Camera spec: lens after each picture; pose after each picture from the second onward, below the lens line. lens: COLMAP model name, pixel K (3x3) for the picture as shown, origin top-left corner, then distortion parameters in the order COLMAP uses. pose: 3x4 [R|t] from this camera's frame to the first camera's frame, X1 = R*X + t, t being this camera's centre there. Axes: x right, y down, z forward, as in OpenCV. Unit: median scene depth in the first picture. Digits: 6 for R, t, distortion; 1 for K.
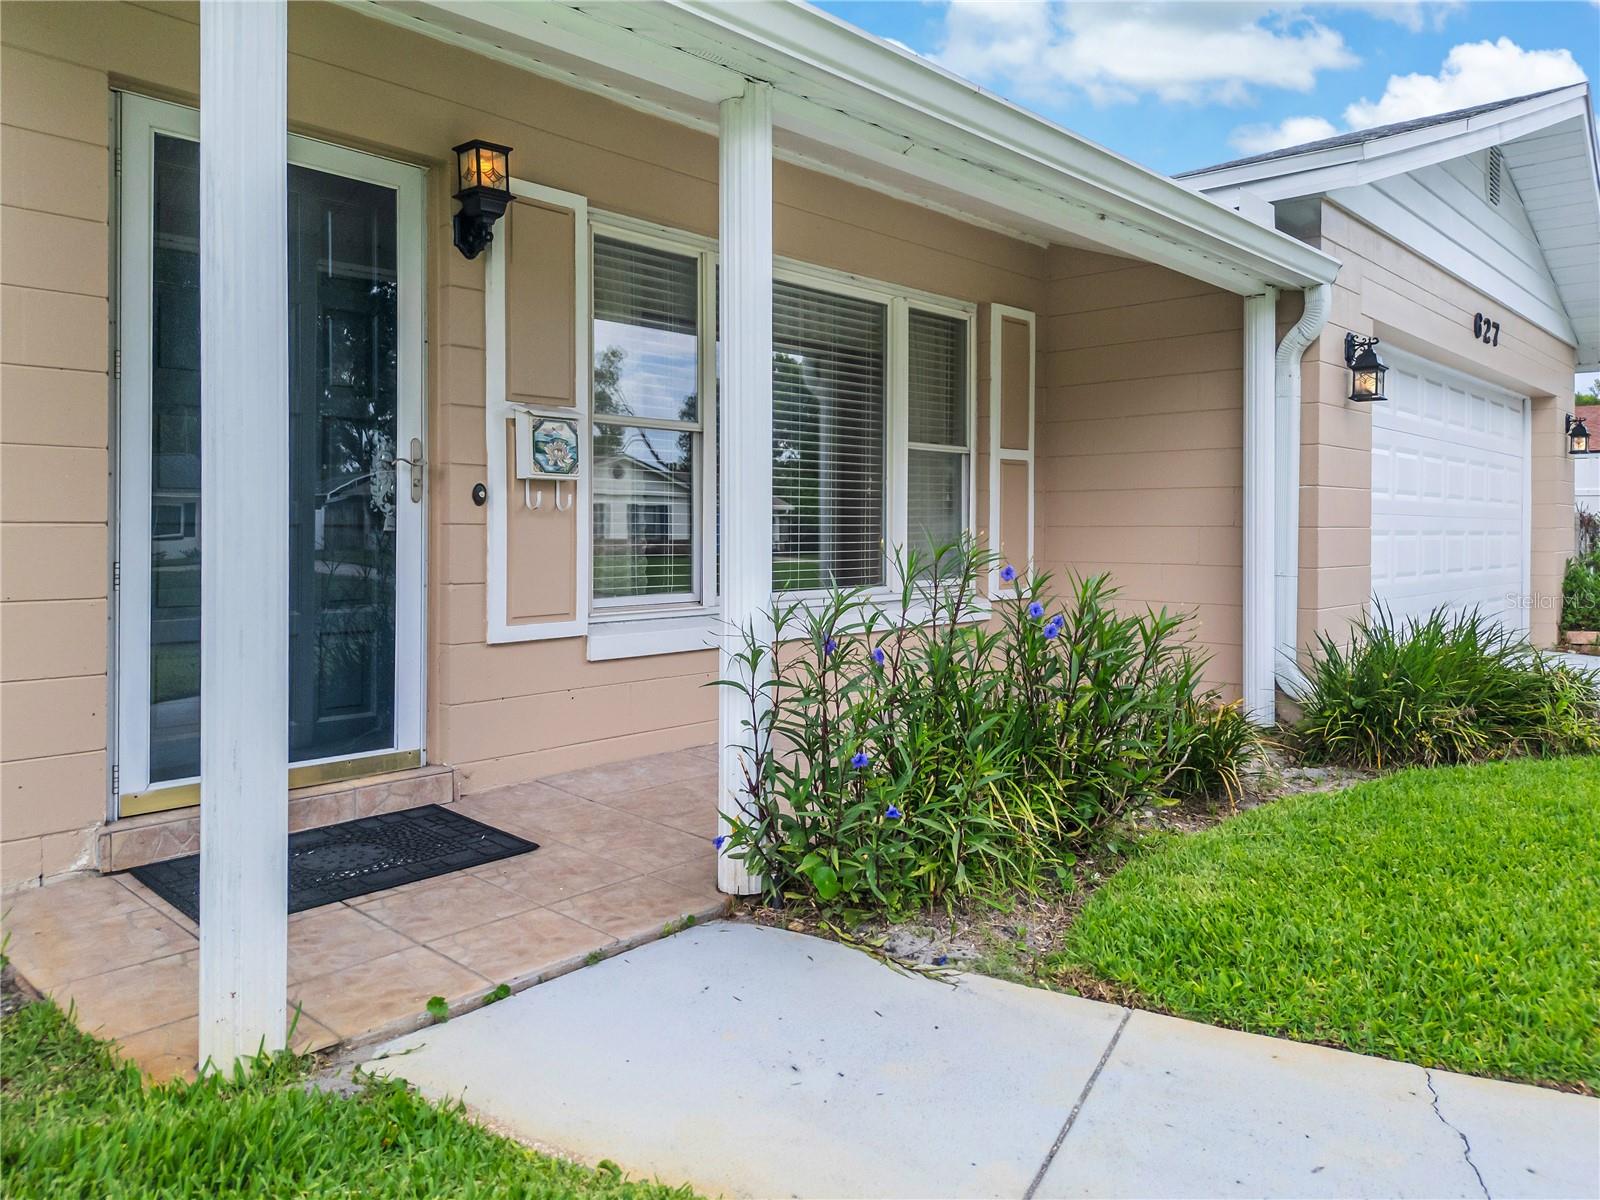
lens RADIAL K [[1148.3, 0, 789.5], [0, 1148.3, 536.9], [0, 0, 1]] dist [0.090795, -0.102667]
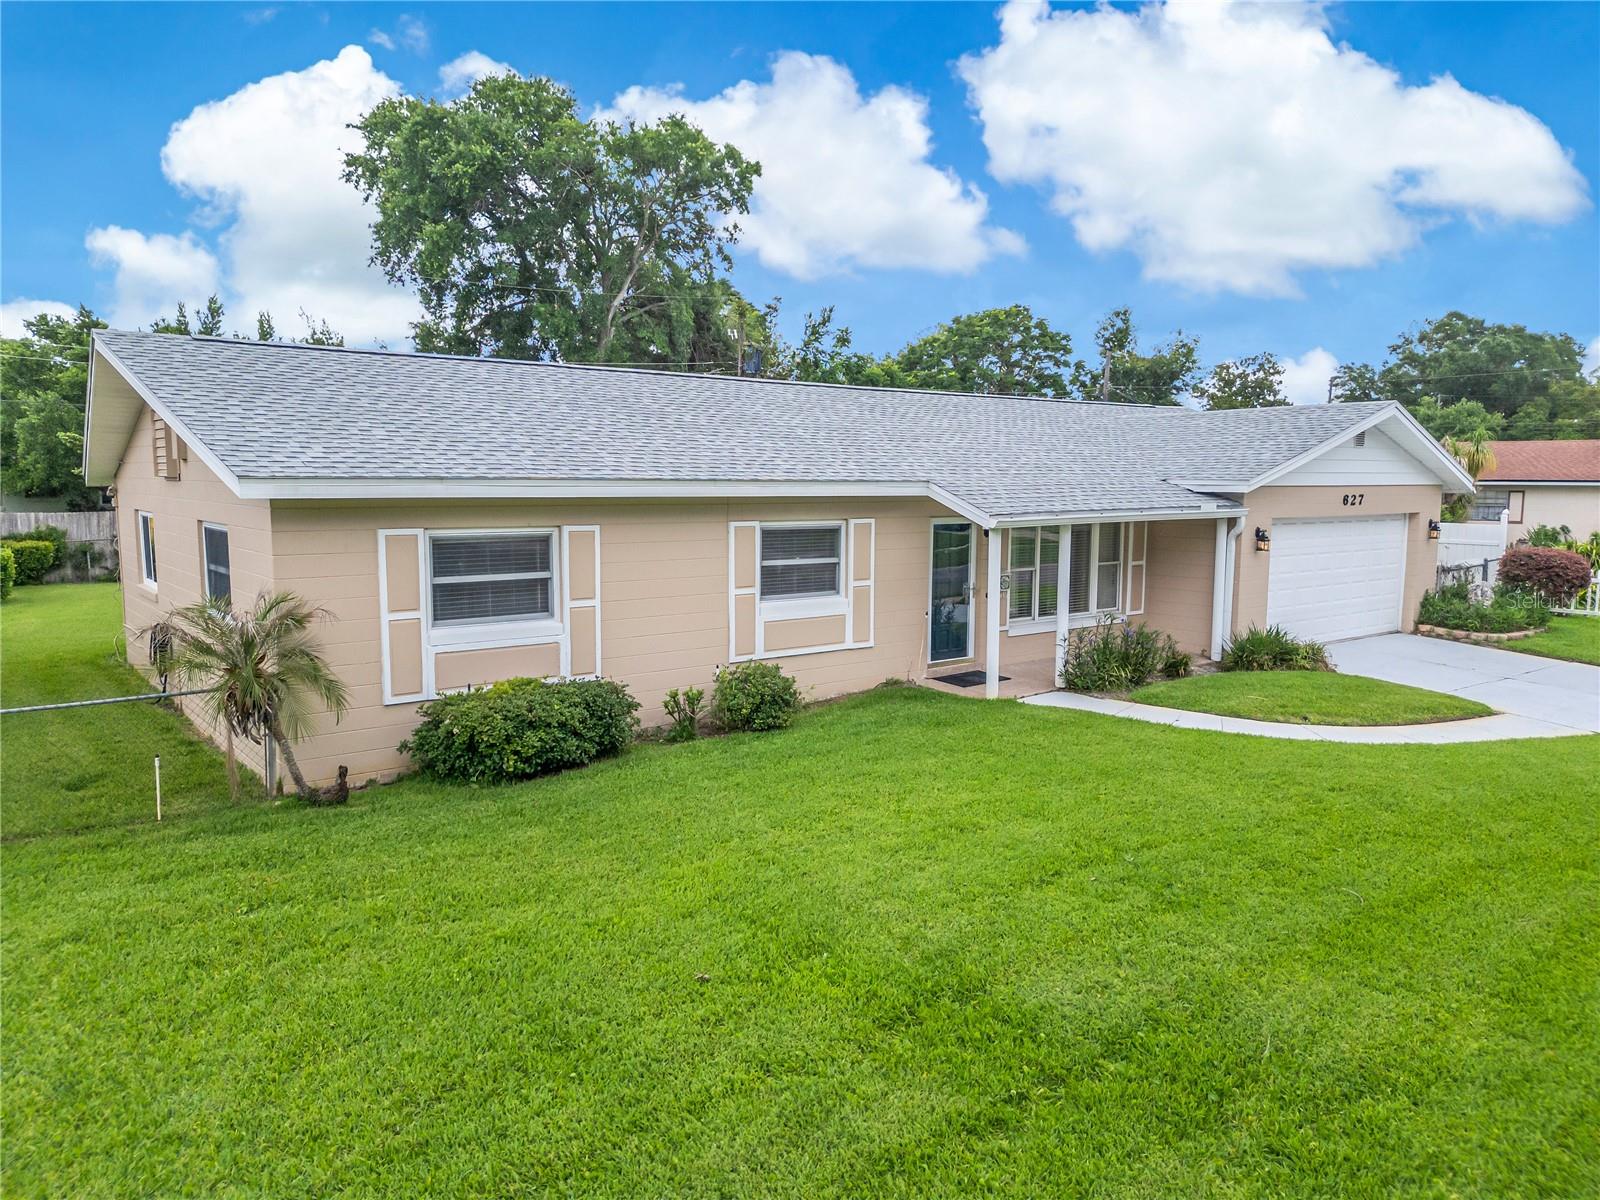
lens RADIAL K [[1126.3, 0, 800.0], [0, 1126.3, 600.0], [0, 0, 1]] dist [0.087148, -0.093268]
pose [[0.989149, 0.019223, -0.145656, -0.362215], [-0.004465, 0.994879, 0.100978, -0.439598], [0.146851, -0.099232, 0.984169, -3.135744]]
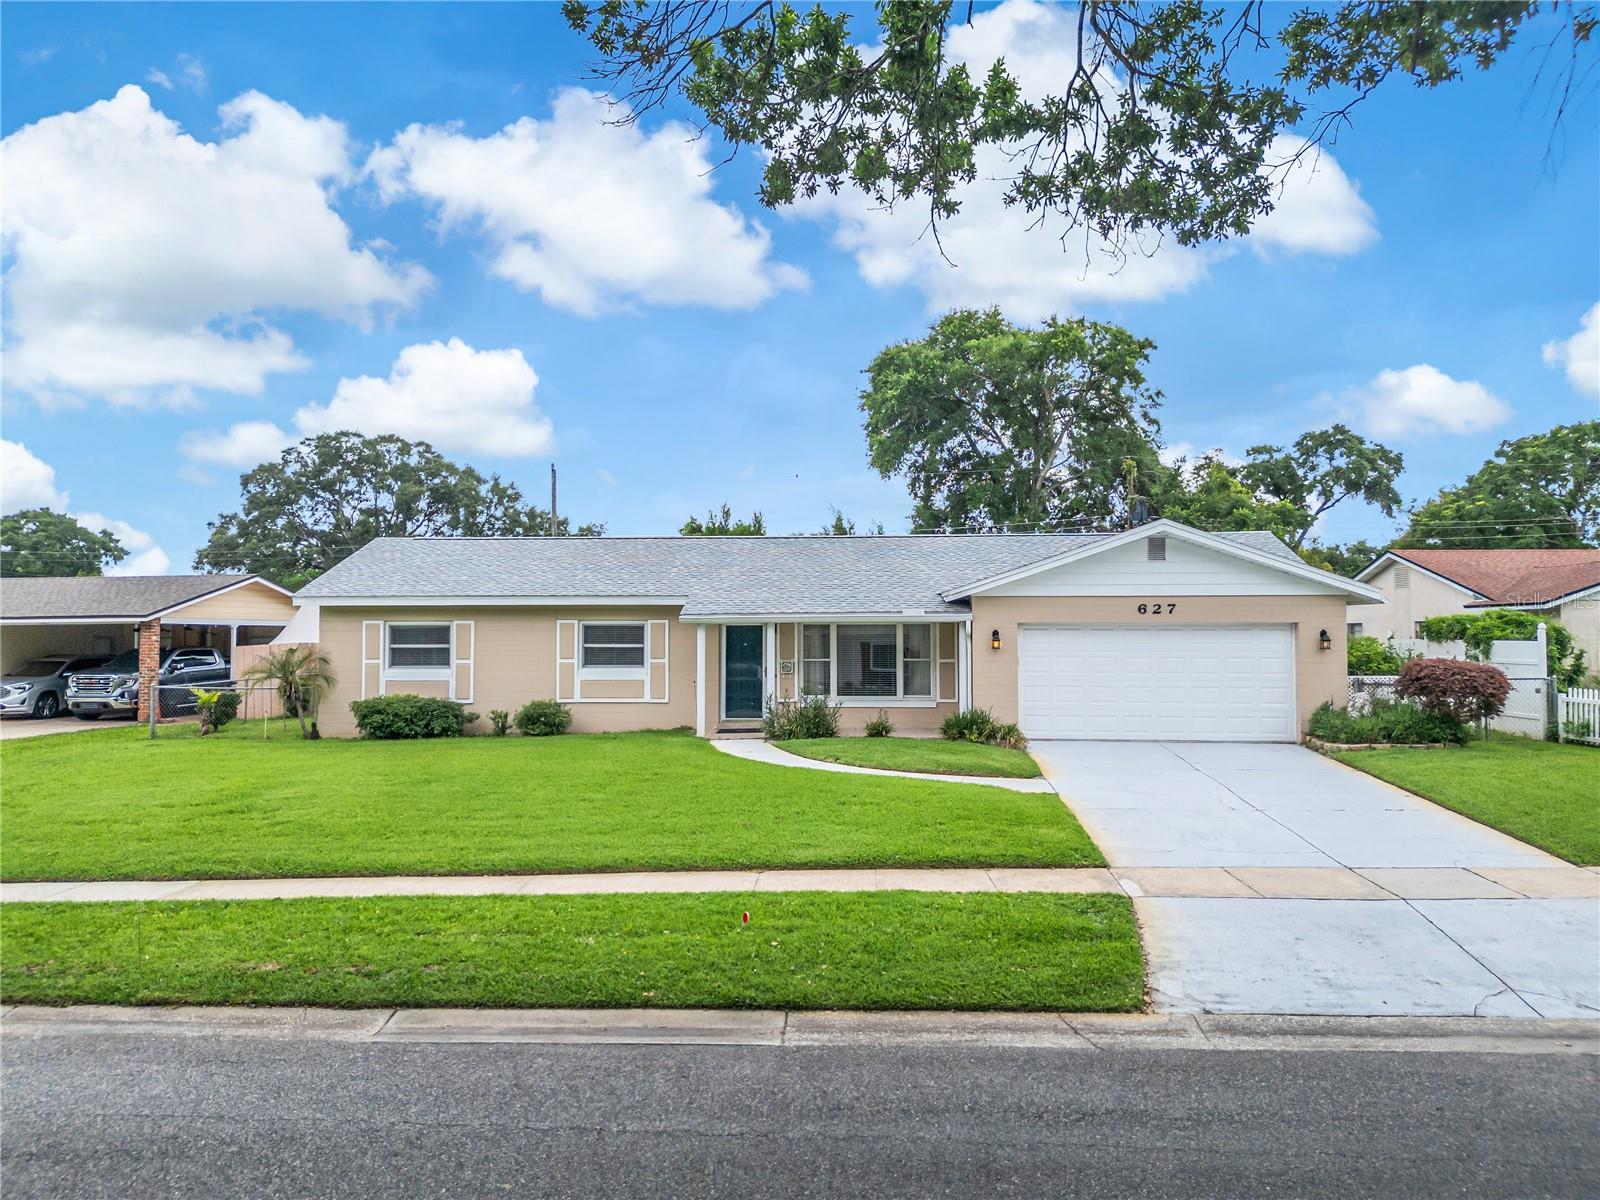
lens RADIAL K [[1126.3, 0, 800.0], [0, 1126.3, 600.0], [0, 0, 1]] dist [0.087148, -0.093268]
pose [[0.643954, -0.030657, -0.764450, 4.315092], [-0.003122, 0.999083, -0.042696, -0.184688], [0.765058, 0.029881, 0.643268, -2.640693]]
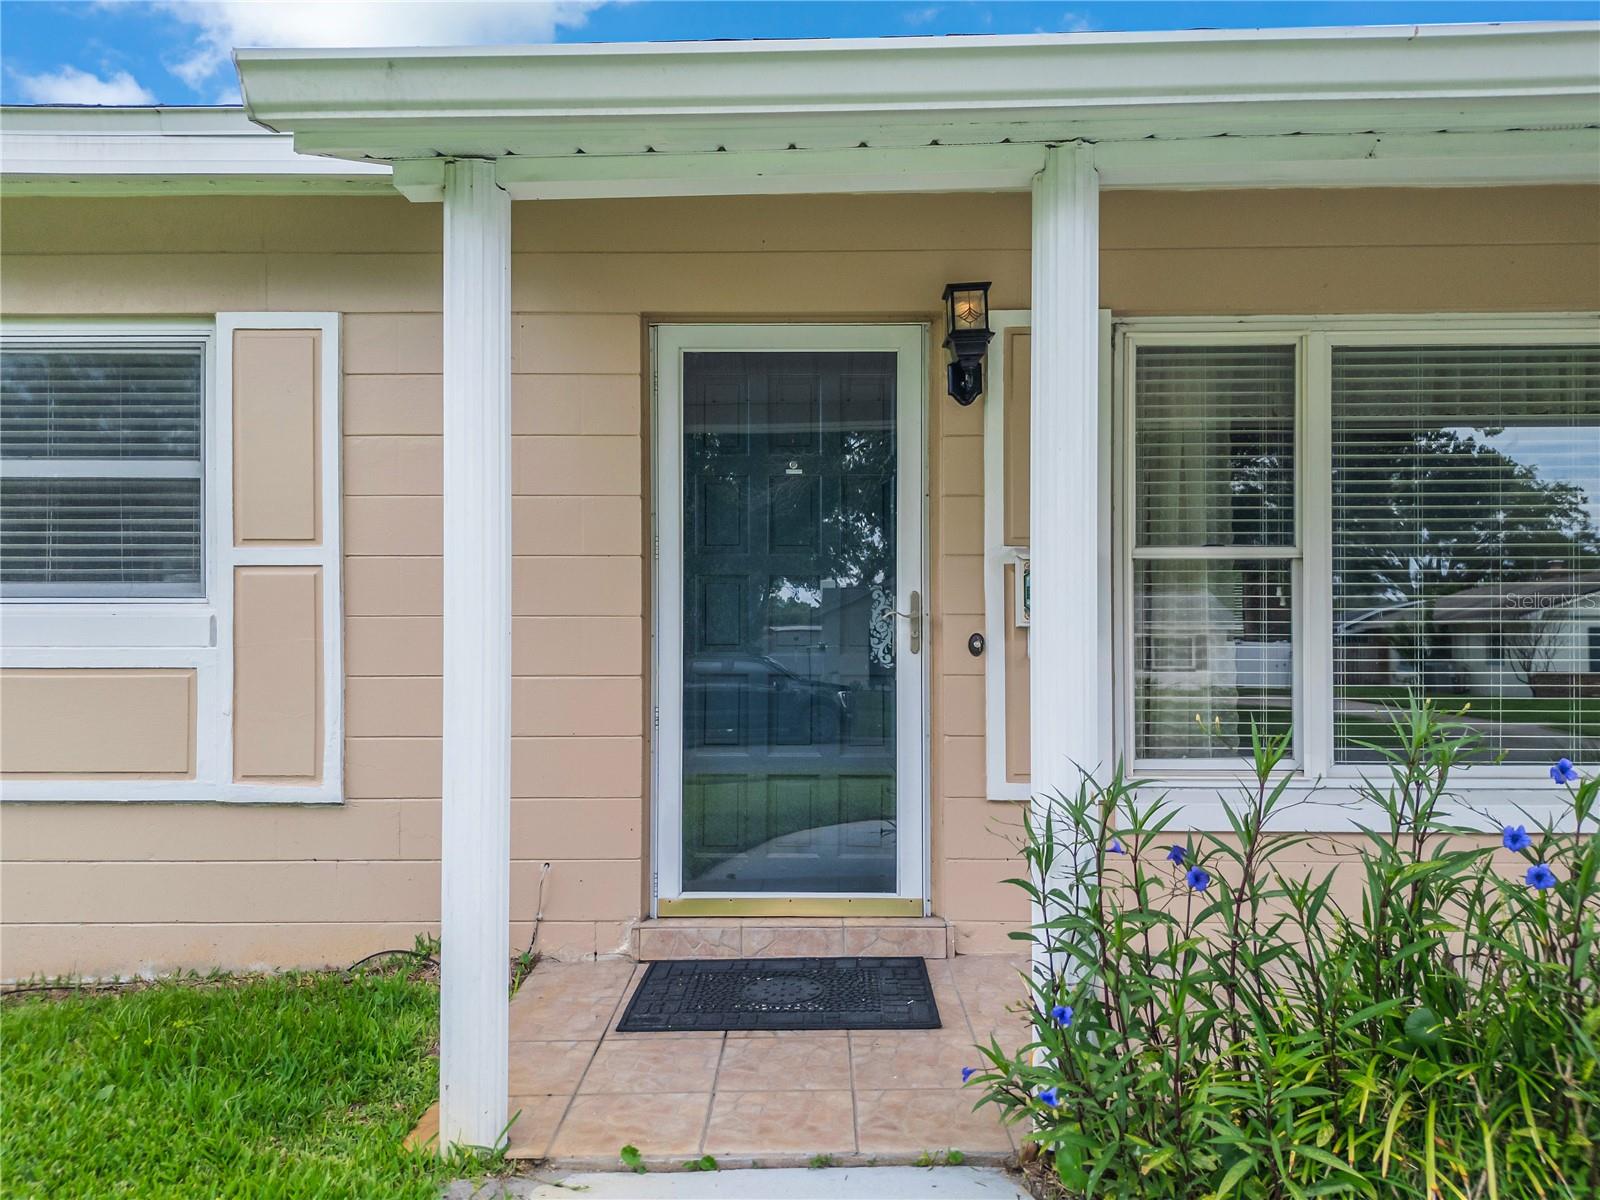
lens RADIAL K [[1135.5, 0, 805.3], [0, 1135.5, 641.9], [0, 0, 1]] dist [0.048745, -0.003093]
pose [[0.674309, -0.009279, -0.738391, 0.360010], [-0.003320, 0.999873, -0.015596, -0.025255], [0.738442, 0.012968, 0.674192, 0.269583]]
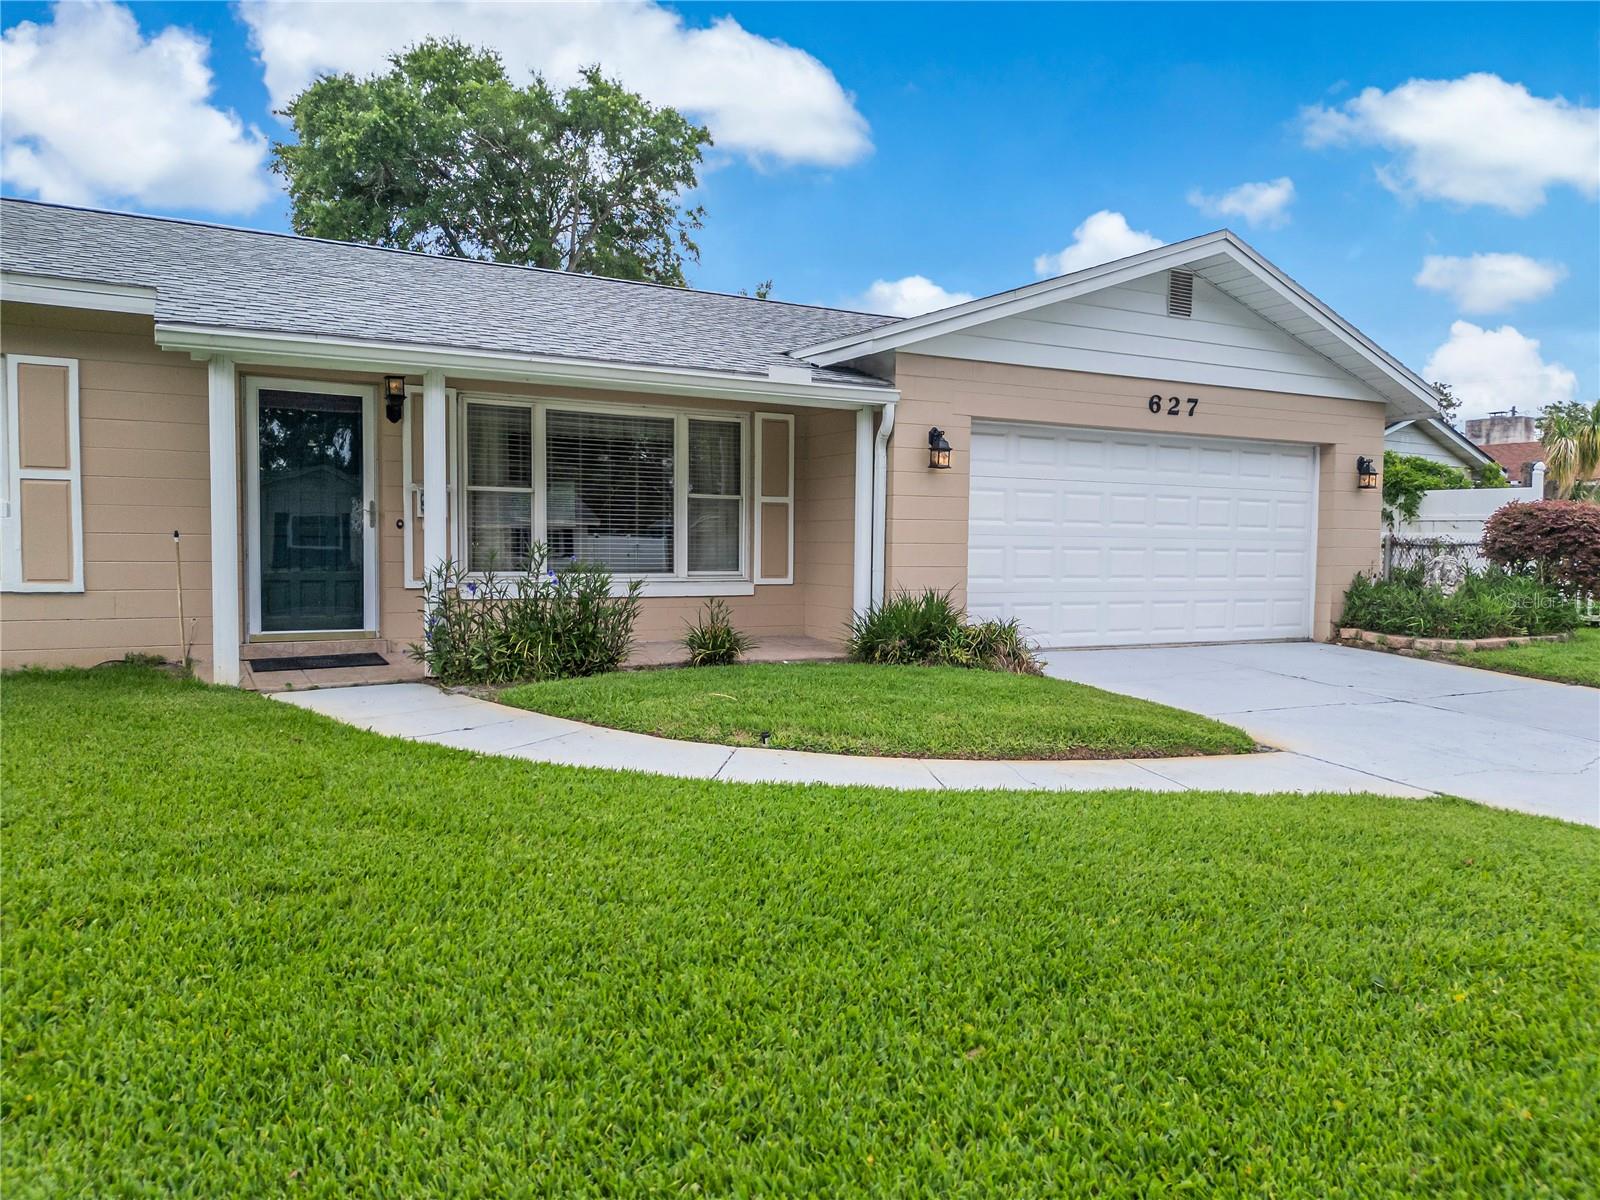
lens RADIAL K [[1126.3, 0, 800.0], [0, 1126.3, 600.0], [0, 0, 1]] dist [0.087148, -0.093268]
pose [[0.951820, 0.022783, -0.305810, 1.277542], [-0.010798, 0.999108, 0.040824, 0.014502], [0.306468, -0.035555, 0.951217, -0.993172]]
